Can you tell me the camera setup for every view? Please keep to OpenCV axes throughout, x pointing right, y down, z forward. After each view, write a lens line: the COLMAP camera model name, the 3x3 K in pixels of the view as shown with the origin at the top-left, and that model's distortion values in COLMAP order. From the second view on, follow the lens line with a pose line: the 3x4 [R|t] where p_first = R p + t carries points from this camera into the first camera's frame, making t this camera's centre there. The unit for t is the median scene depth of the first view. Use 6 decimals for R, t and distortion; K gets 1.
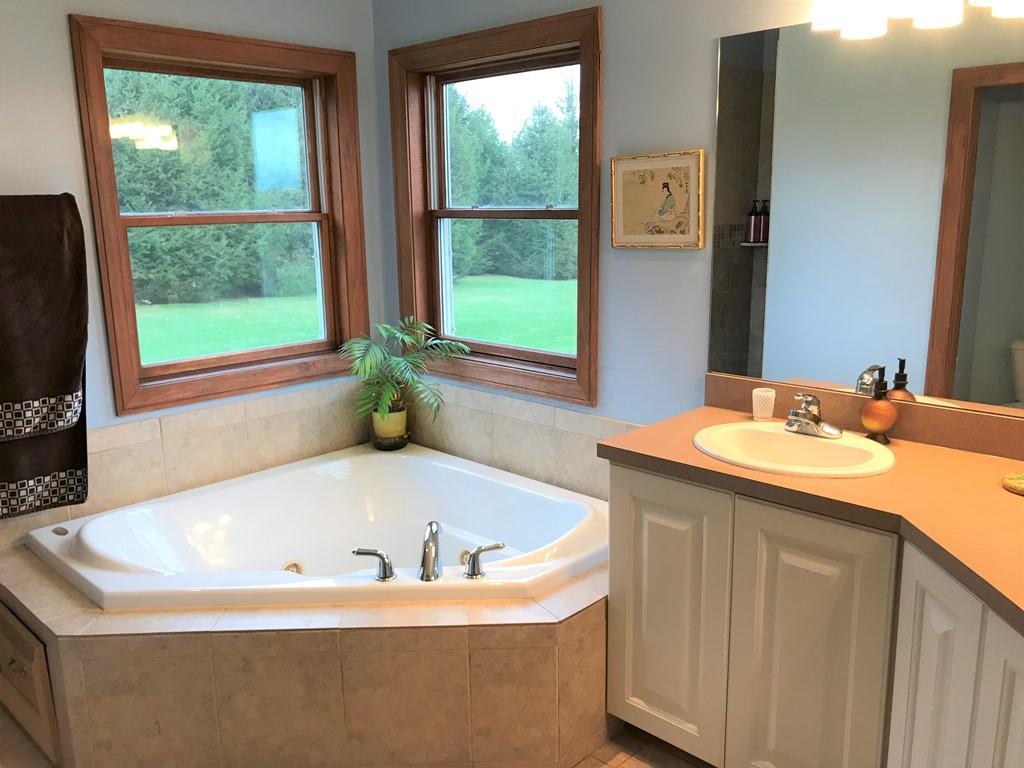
lens RADIAL K [[836.7, 0, 514.7], [0, 836.7, 381.3], [0, 0, 1]] dist [0.004868, -0.001663]
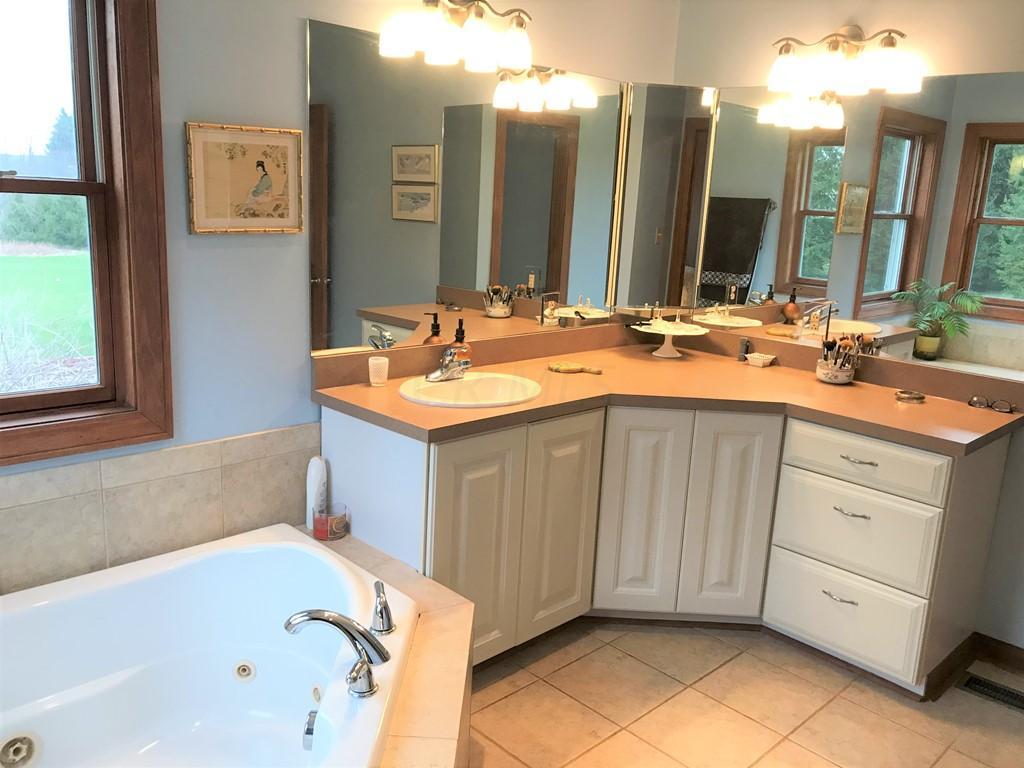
lens RADIAL K [[836.7, 0, 514.7], [0, 836.7, 381.3], [0, 0, 1]] dist [0.004868, -0.001663]
pose [[0.017118, -0.200049, 0.979636, -0.752910], [0.159162, 0.967832, 0.194858, -0.139440], [-0.987104, 0.152585, 0.048407, 0.722943]]
